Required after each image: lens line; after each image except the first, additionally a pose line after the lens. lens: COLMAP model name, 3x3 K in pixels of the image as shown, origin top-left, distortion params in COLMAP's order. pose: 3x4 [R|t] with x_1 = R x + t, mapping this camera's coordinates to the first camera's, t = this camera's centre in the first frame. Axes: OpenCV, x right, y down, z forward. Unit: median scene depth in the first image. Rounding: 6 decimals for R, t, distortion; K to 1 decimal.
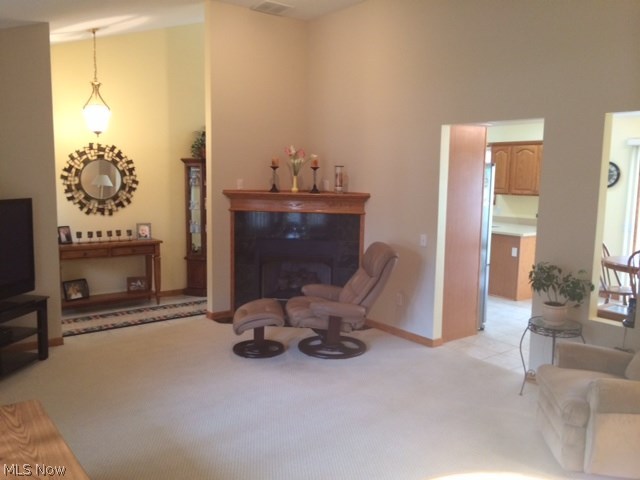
lens RADIAL K [[562.7, 0, 320.0], [0, 562.7, 240.0], [0, 0, 1]] dist [-0.001348, -0.000932]
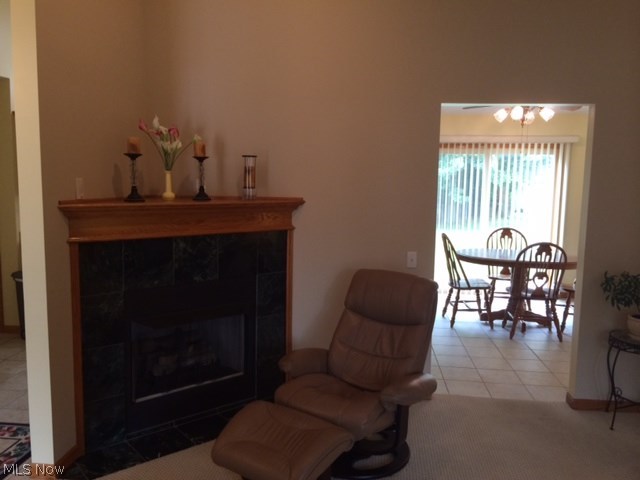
lens RADIAL K [[543.5, 0, 320.0], [0, 543.5, 240.0], [0, 0, 1]] dist [-0.000218, -0.000770]
pose [[0.686688, -0.089777, 0.721387, -0.348081], [0.087565, 0.995335, 0.040517, -0.054801], [-0.721659, 0.035346, 0.691346, 0.522486]]
